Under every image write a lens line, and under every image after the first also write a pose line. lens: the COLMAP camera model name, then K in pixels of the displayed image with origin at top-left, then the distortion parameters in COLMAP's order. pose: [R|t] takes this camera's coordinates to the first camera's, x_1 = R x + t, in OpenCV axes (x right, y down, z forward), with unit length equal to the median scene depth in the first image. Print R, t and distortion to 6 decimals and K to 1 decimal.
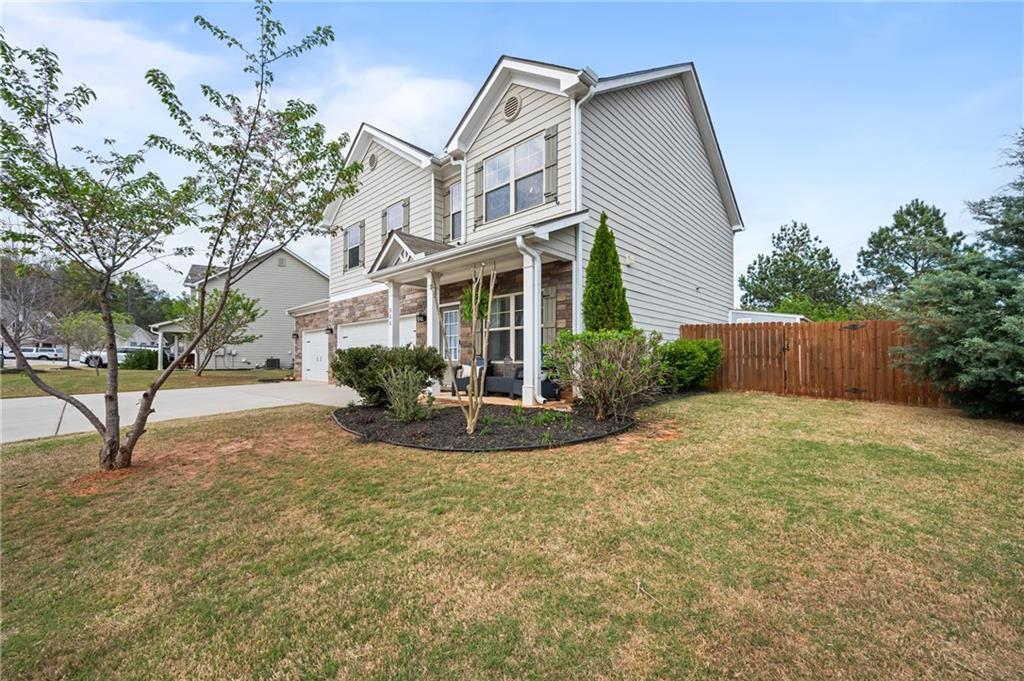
lens RADIAL K [[407.1, 0, 509.9], [0, 407.1, 355.6], [0, 0, 1]] dist [-0.000619, -0.000201]
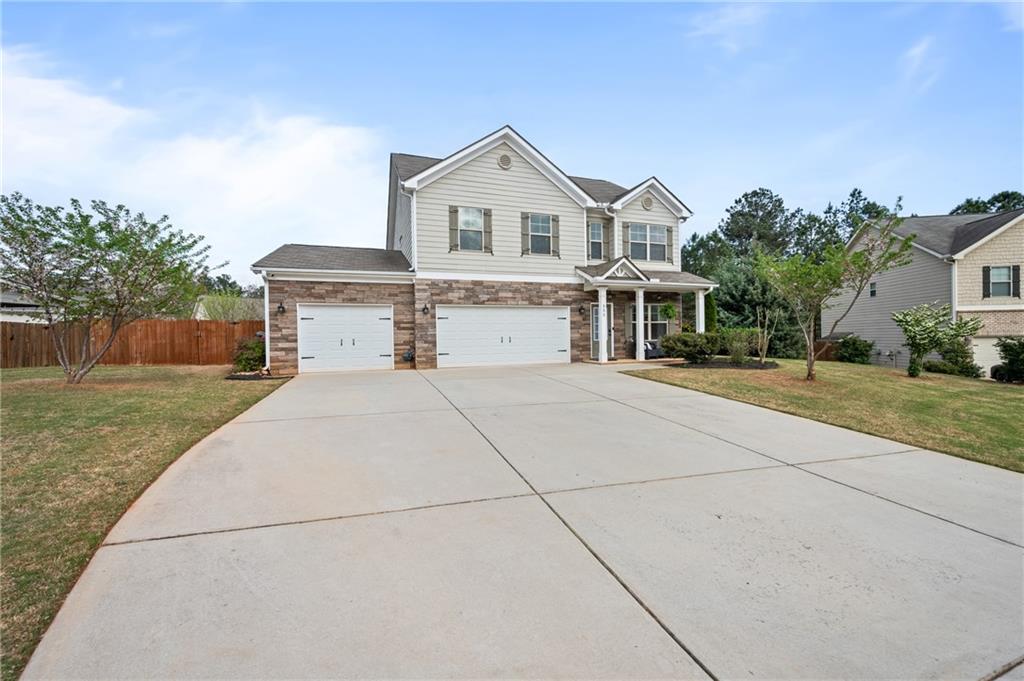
lens RADIAL K [[402.1, 0, 511.0], [0, 402.1, 341.6], [0, 0, 1]] dist [-0.001039, 0.000078]
pose [[0.465671, -0.014637, 0.884837, -2.401852], [0.001148, 0.999872, 0.015935, -0.009487], [-0.884957, -0.006405, 0.465629, 0.867663]]
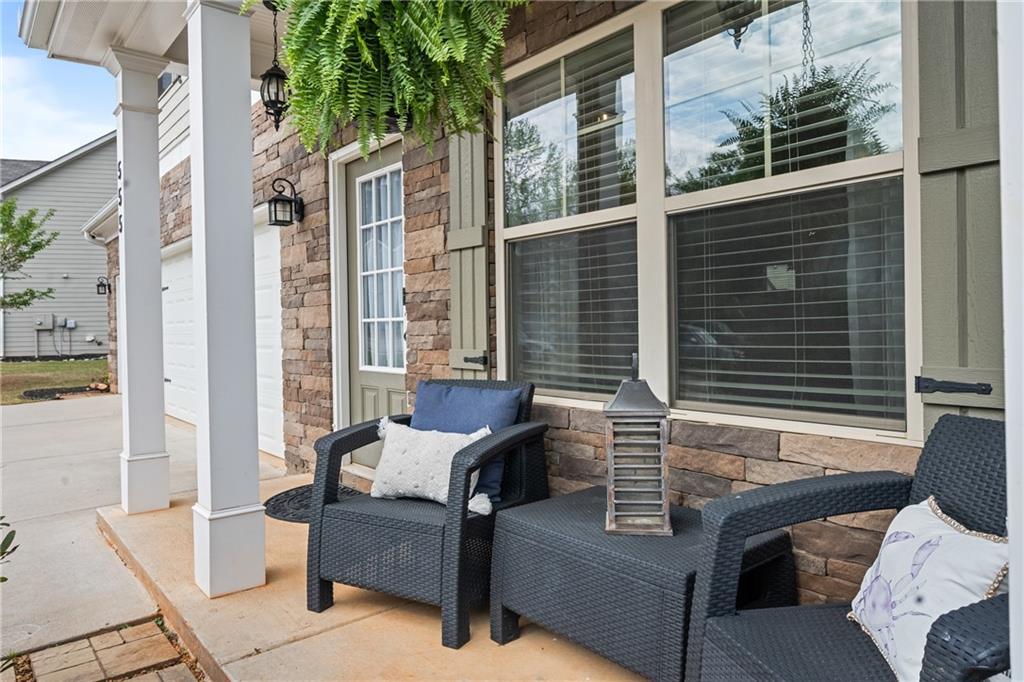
lens RADIAL K [[672.0, 0, 512.0], [0, 672.0, 341.0], [0, 0, 1]] dist [0.001237, 0.000311]
pose [[0.991055, -0.014120, -0.132704, -0.019085], [0.019415, 0.999062, 0.038695, -0.030664], [0.132033, -0.040926, 0.990400, 0.892411]]
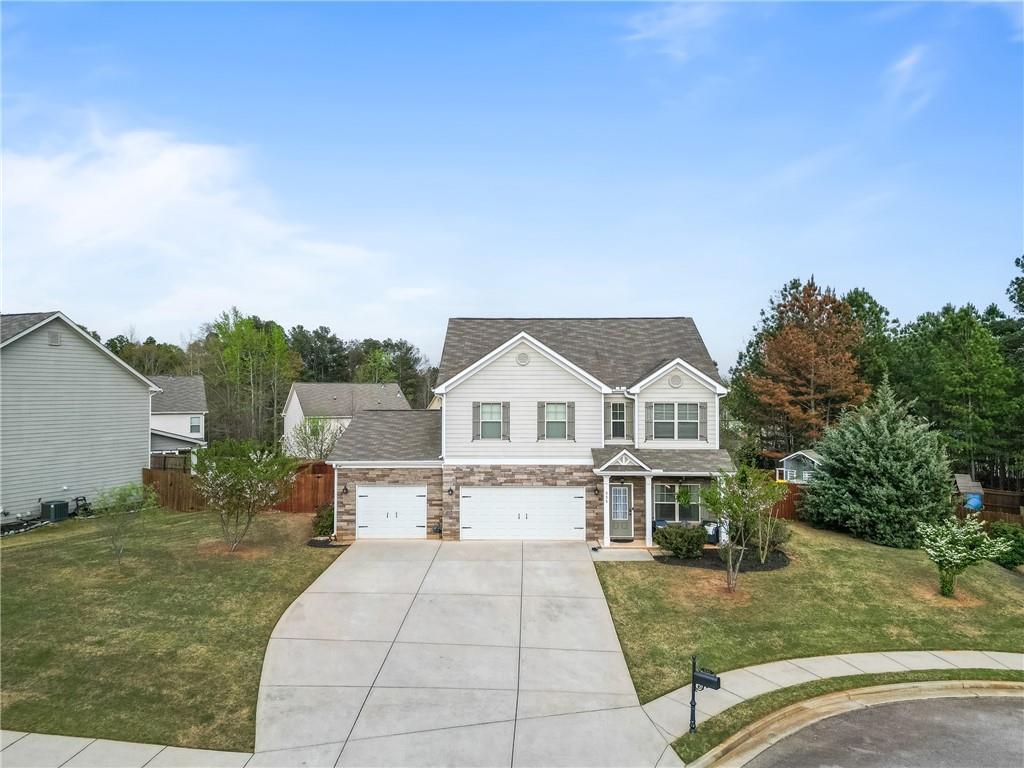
lens RADIAL K [[720.9, 0, 516.8], [0, 720.9, 379.5], [0, 0, 1]] dist [0.096197, -0.002250]
pose [[0.747118, 0.013139, 0.664562, -3.361676], [-0.010976, 0.999912, -0.007430, -0.730886], [-0.664601, -0.001743, 0.747196, -1.195056]]
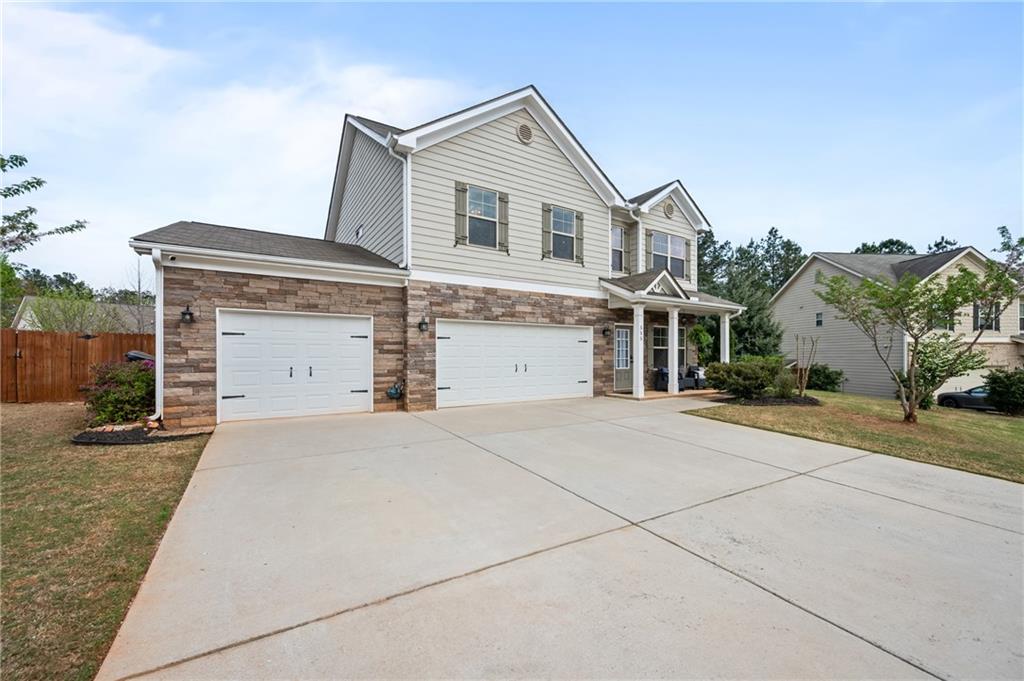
lens RADIAL K [[400.8, 0, 513.7], [0, 400.8, 357.2], [0, 0, 1]] dist [-0.001508, -0.000013]
pose [[0.257484, -0.001617, 0.966281, -2.106947], [-0.014095, 0.999886, 0.005429, -0.036137], [-0.966180, -0.015018, 0.257432, 1.472855]]
